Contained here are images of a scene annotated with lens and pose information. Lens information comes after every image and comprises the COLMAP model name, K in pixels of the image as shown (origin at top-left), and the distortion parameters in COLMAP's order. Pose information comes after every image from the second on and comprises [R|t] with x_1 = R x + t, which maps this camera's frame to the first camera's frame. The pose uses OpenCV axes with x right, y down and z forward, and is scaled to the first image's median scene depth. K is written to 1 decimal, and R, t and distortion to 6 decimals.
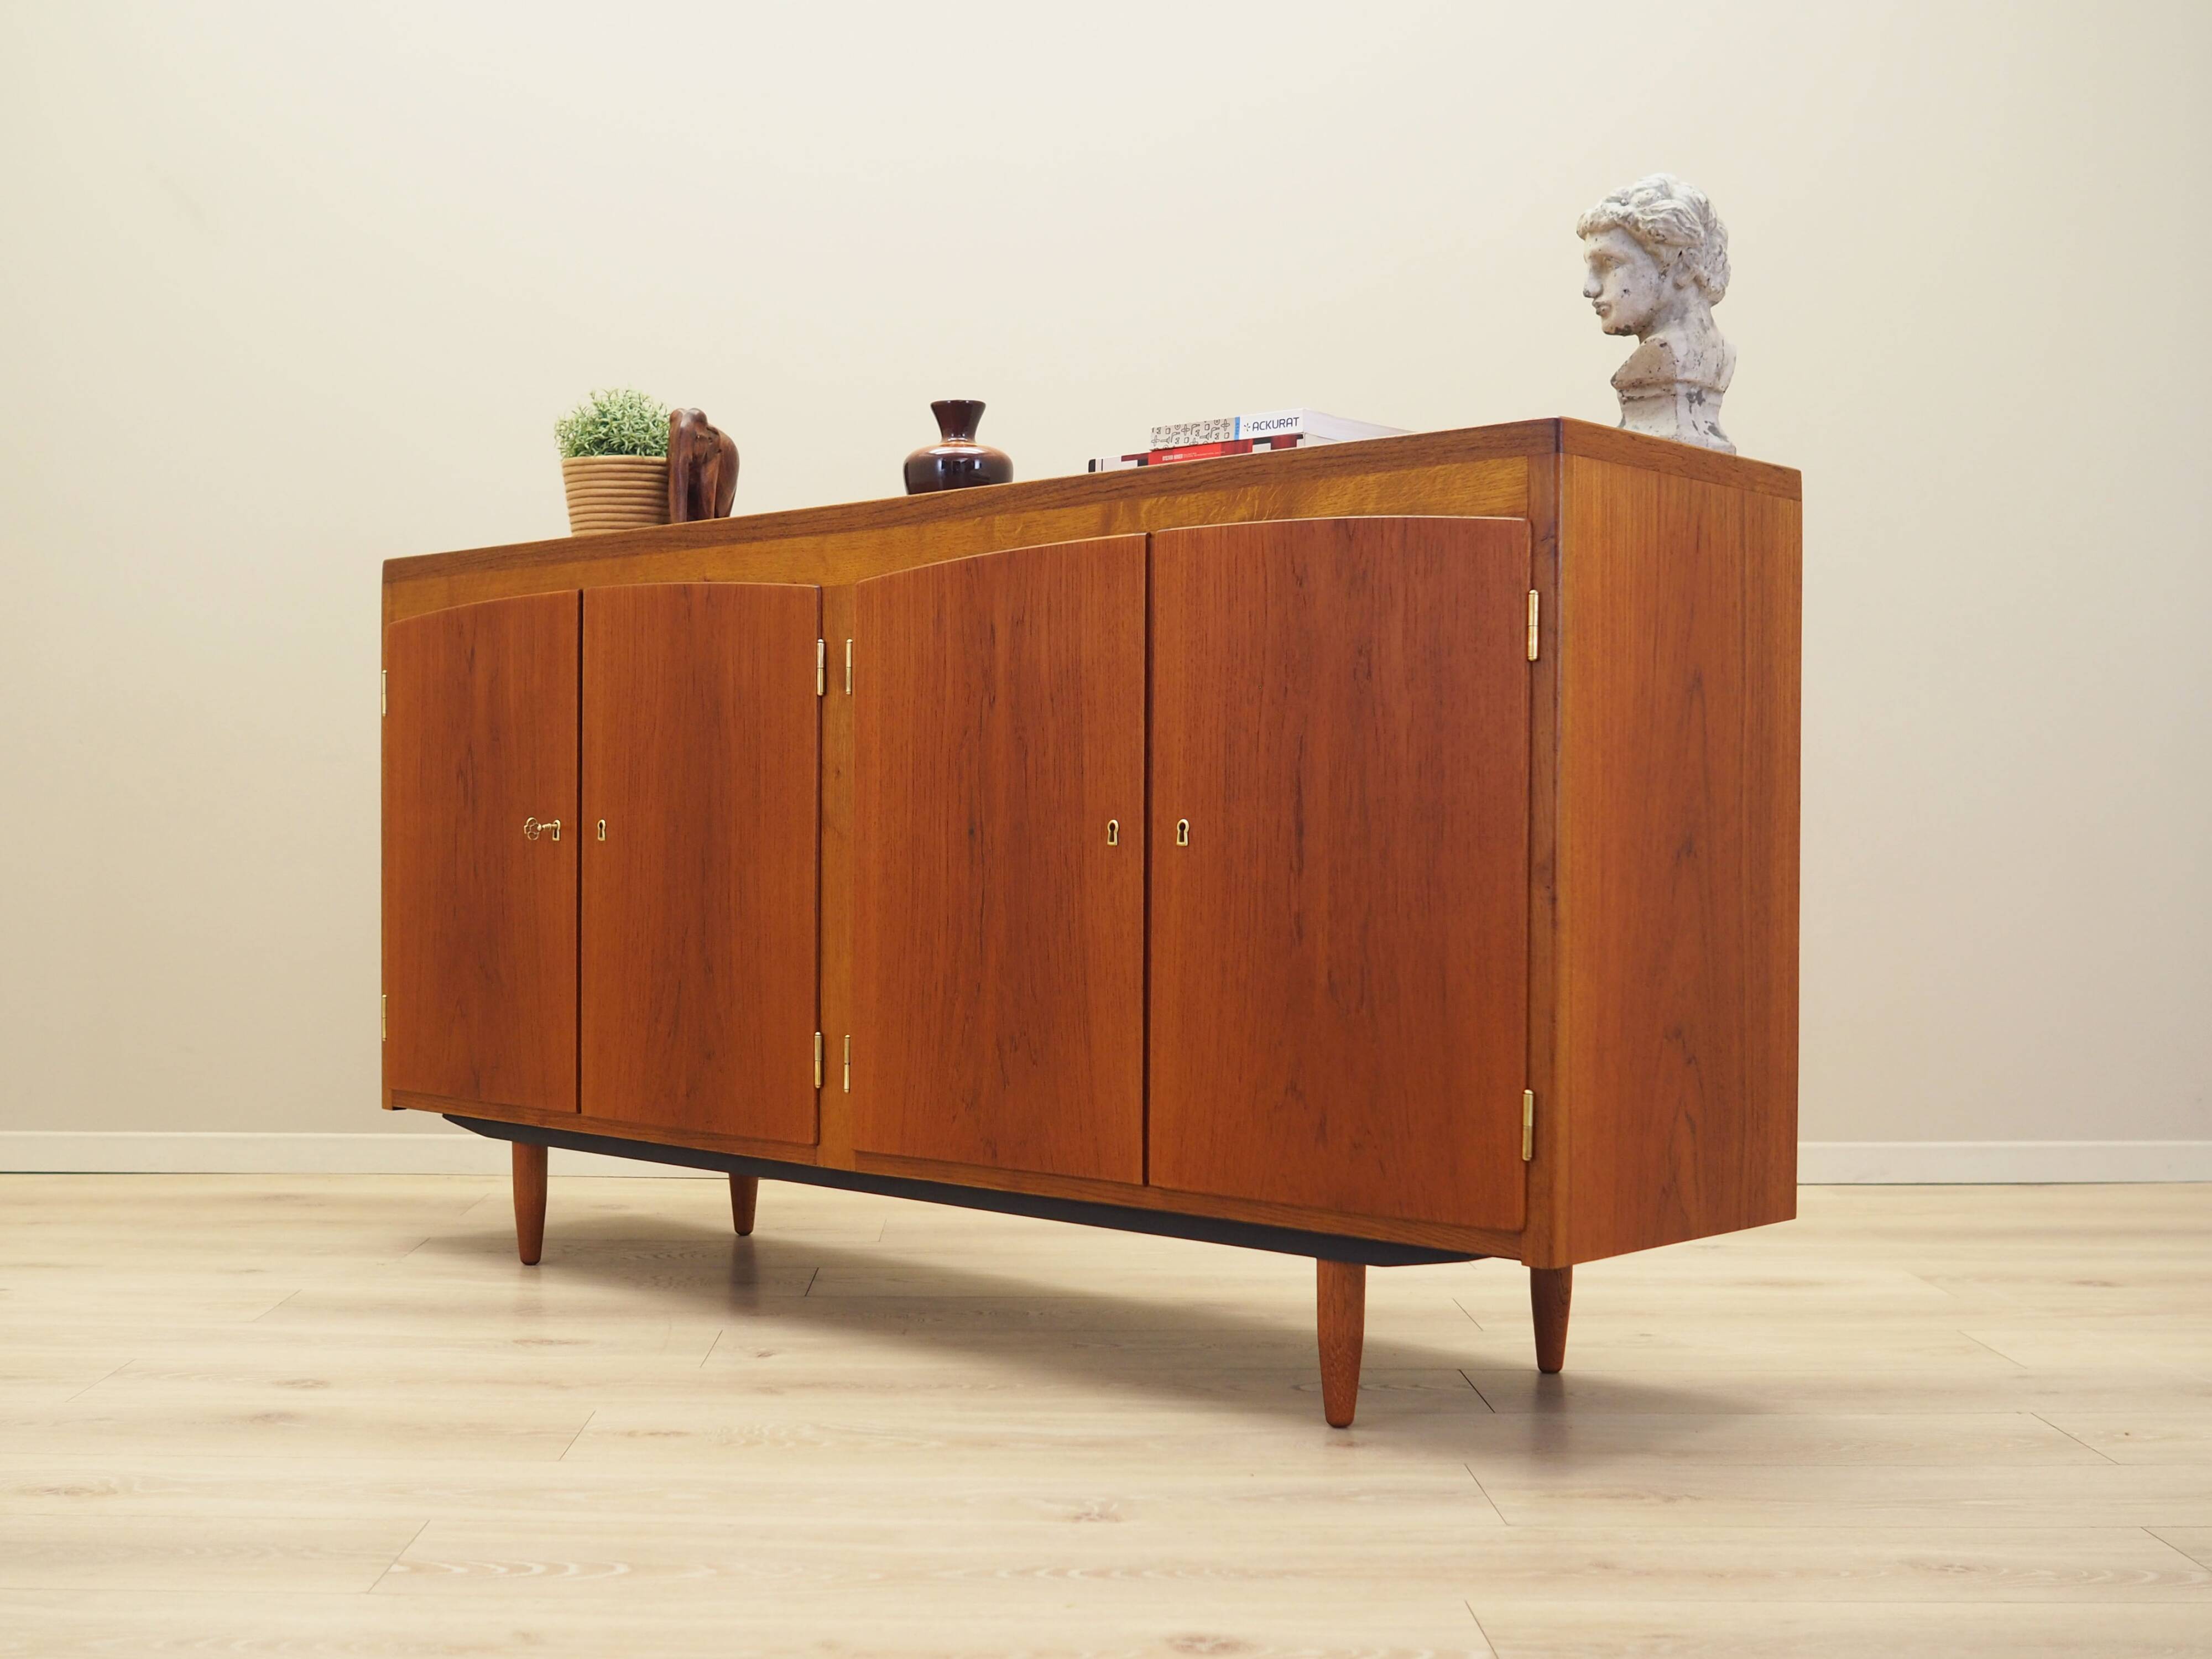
lens RADIAL K [[2591.5, 0, 1106.0], [0, 2591.5, 829.5], [0, 0, 1]] dist [-0.001905, -0.000658]
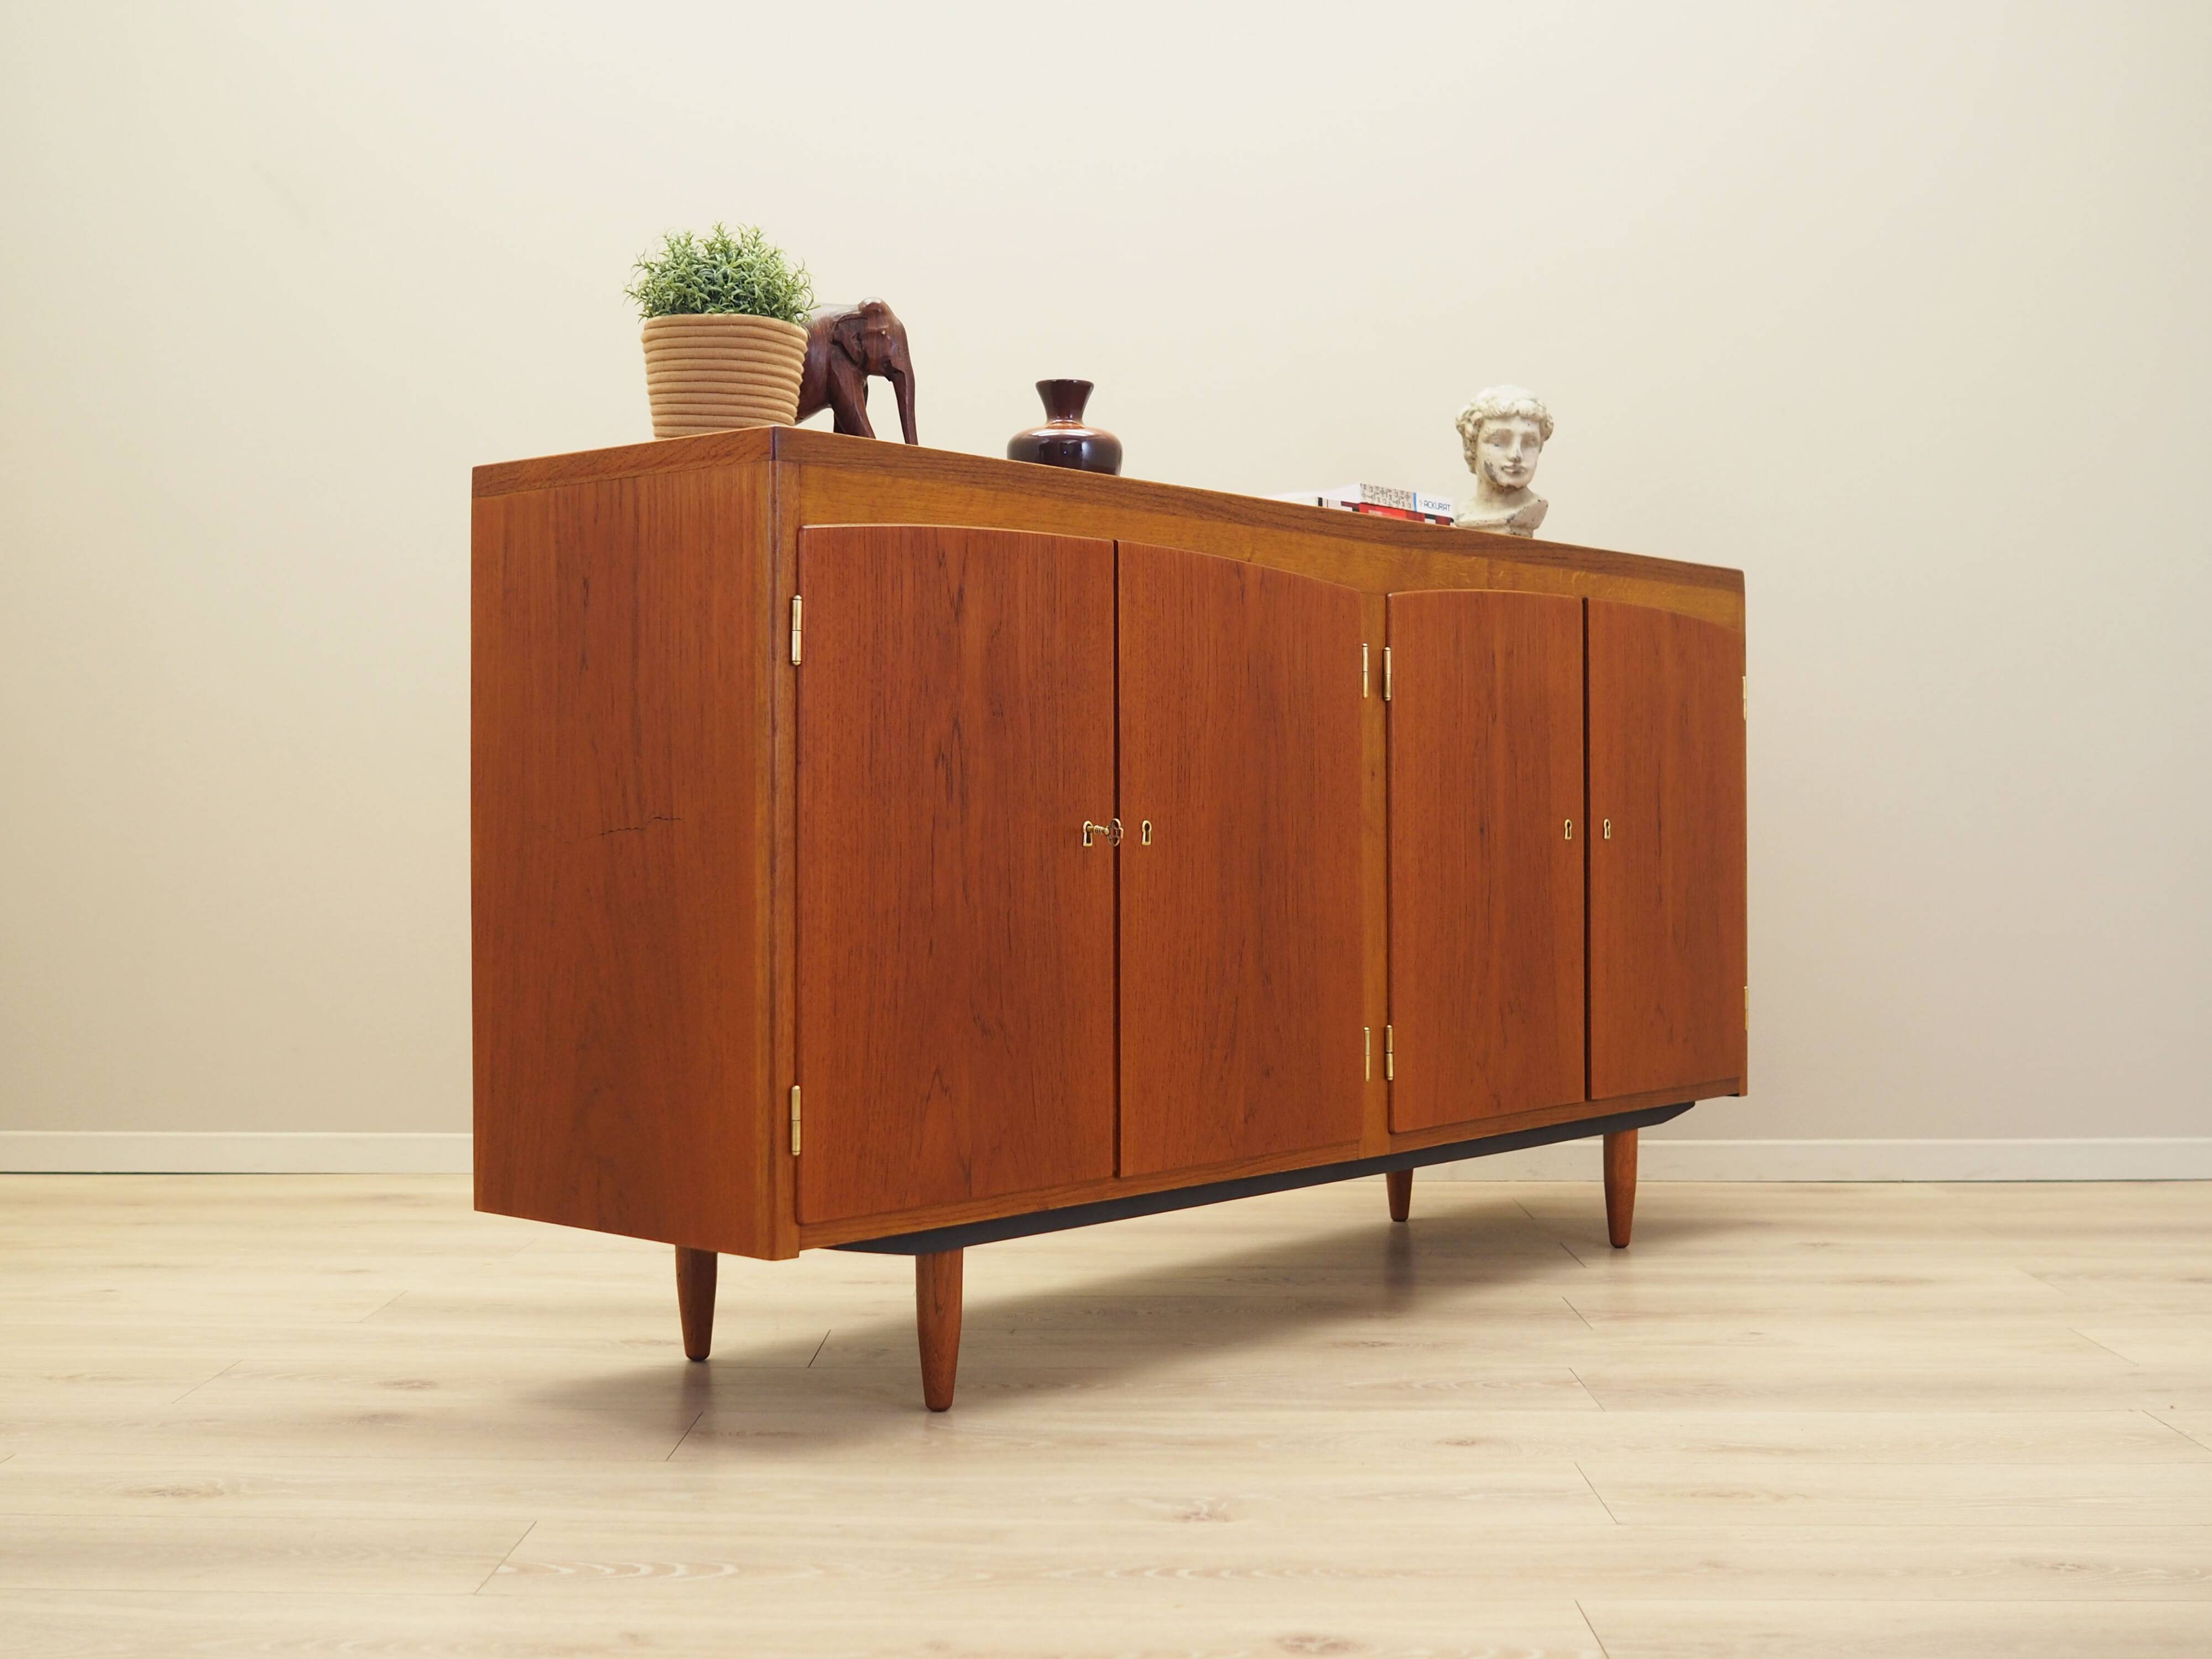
lens RADIAL K [[2591.5, 0, 1106.0], [0, 2591.5, 829.5], [0, 0, 1]] dist [-0.001905, -0.000658]
pose [[-0.018399, -0.006446, 0.999810, -1.179898], [0.002248, 0.999976, 0.006488, -0.007034], [-0.999828, 0.002367, -0.018384, 1.168305]]
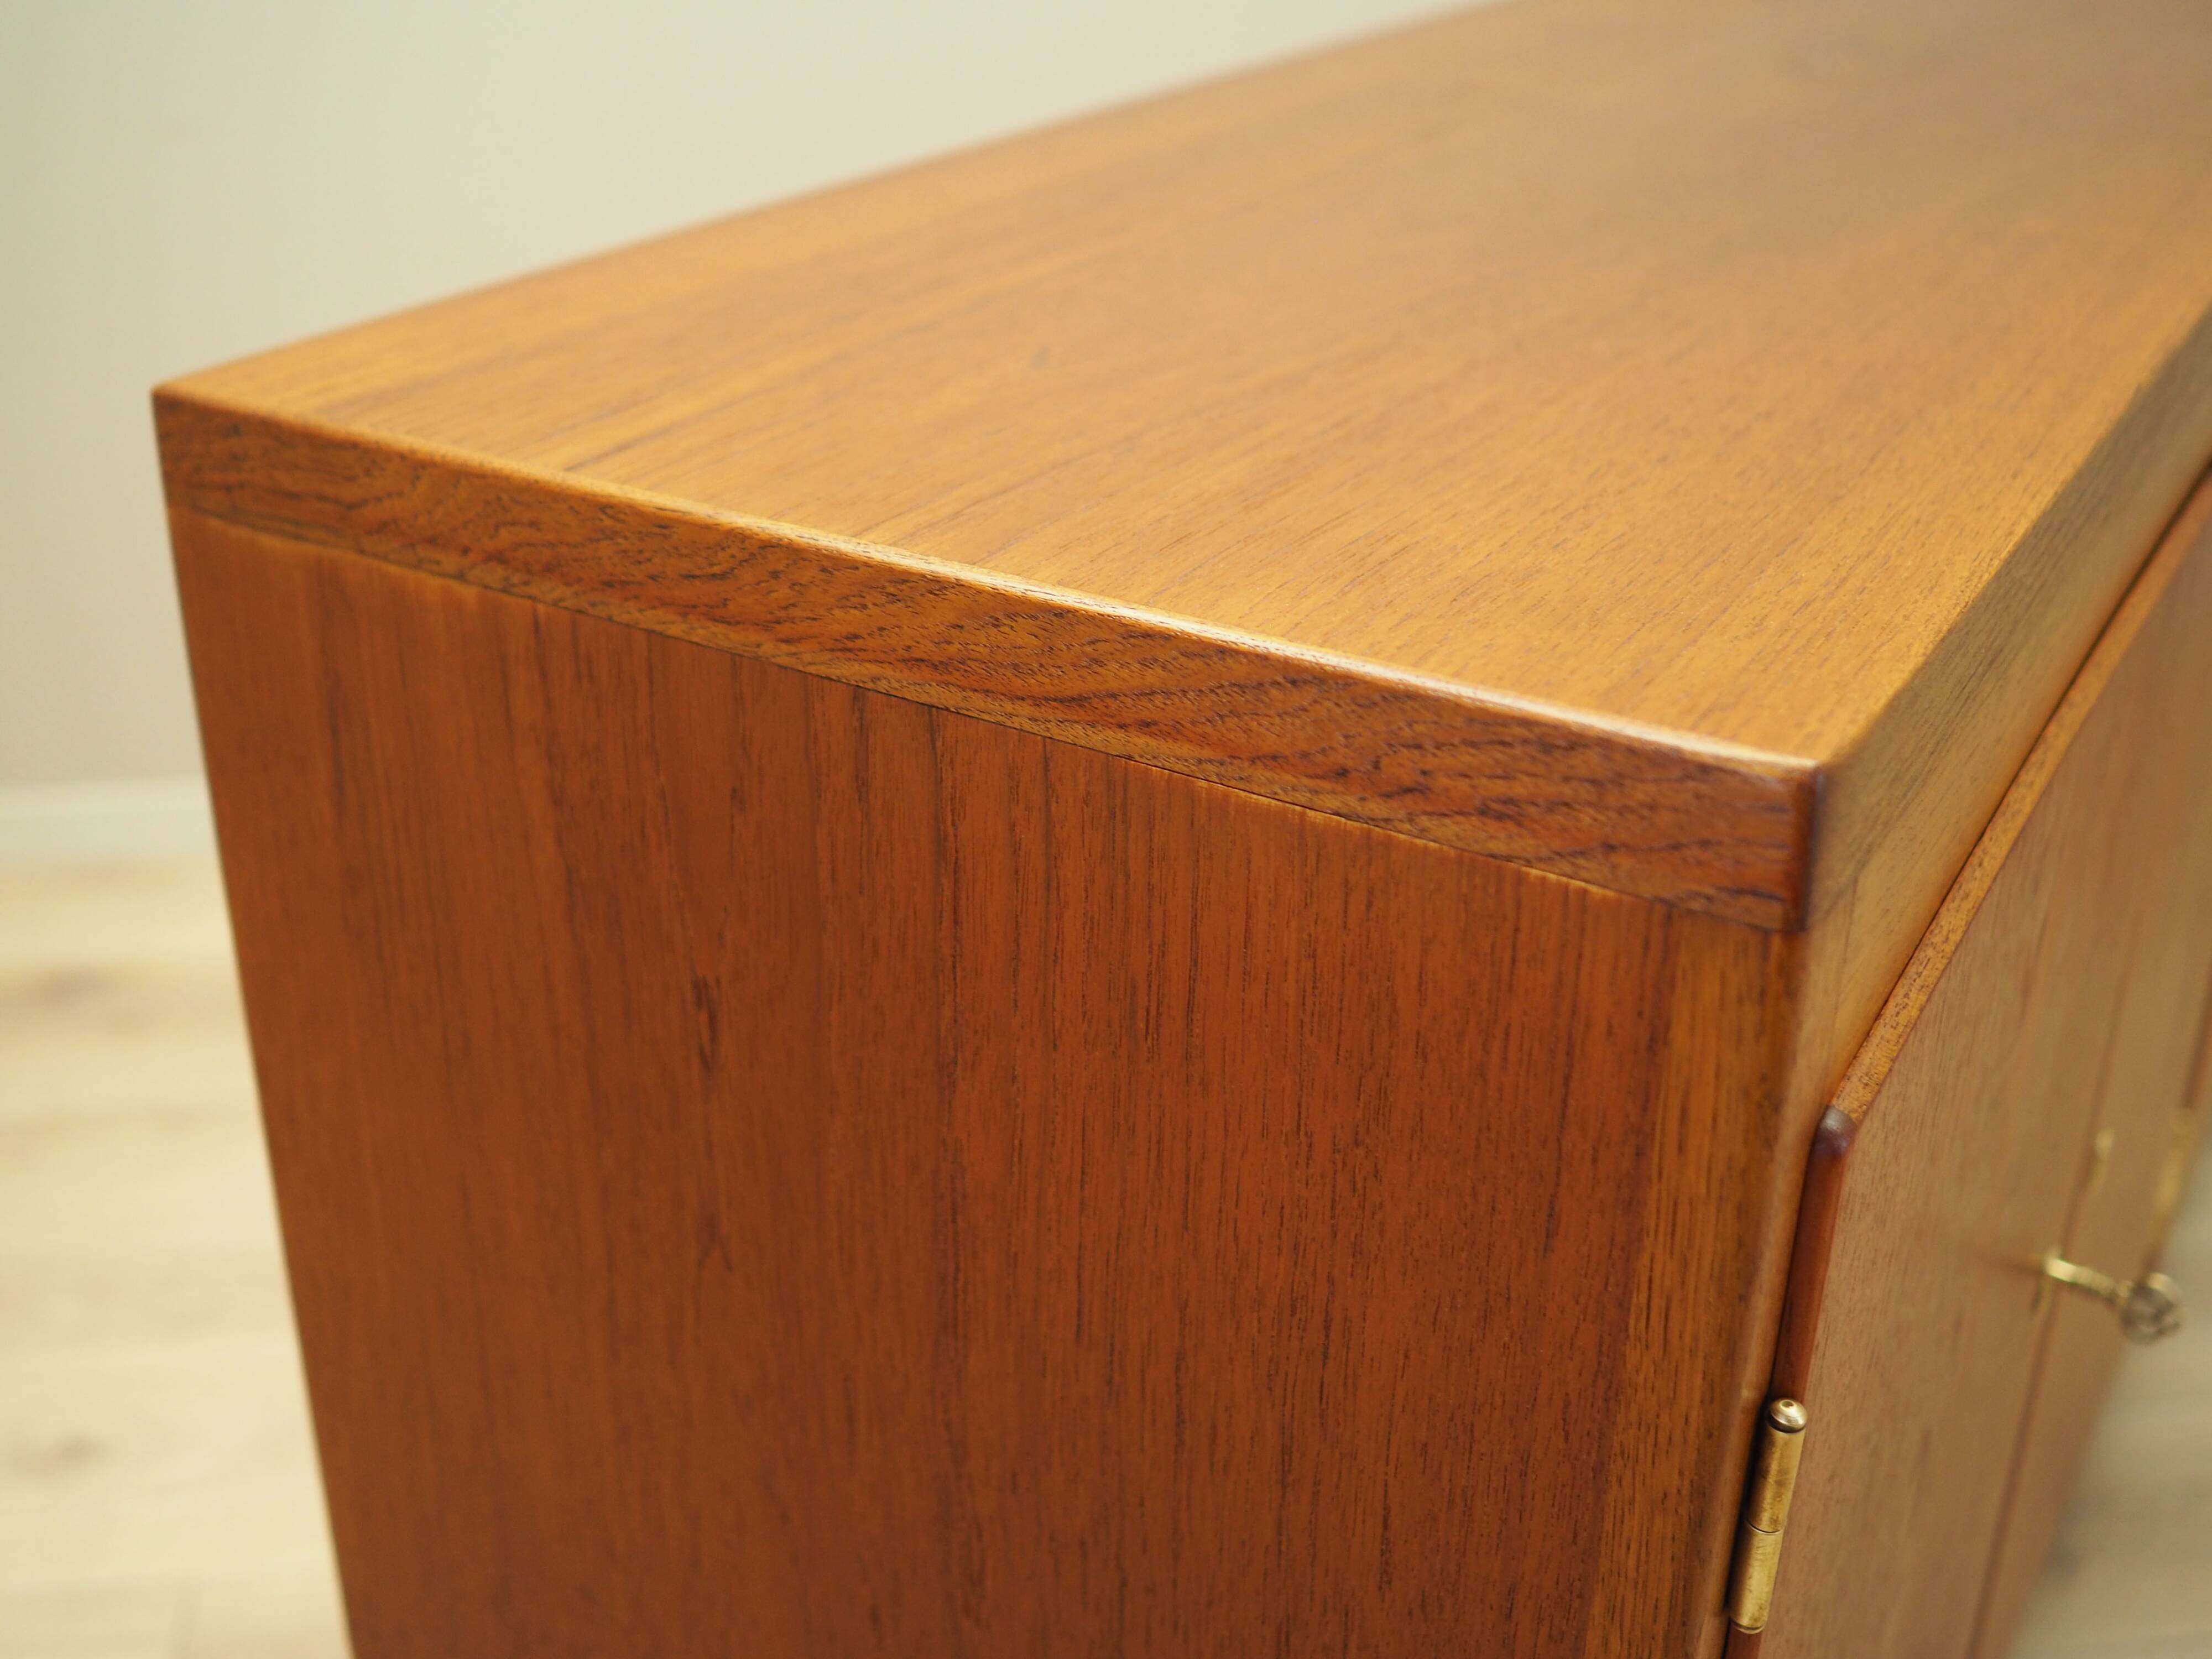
lens RADIAL K [[2436.7, 0, 1033.0], [0, 2436.7, 778.3], [0, 0, 1]] dist [-0.042670, 0.009518]
pose [[-0.155376, -0.422222, 0.893077, -0.481682], [0.003812, 0.903794, 0.427951, -0.196814], [-0.987848, 0.069897, -0.138818, 1.329432]]
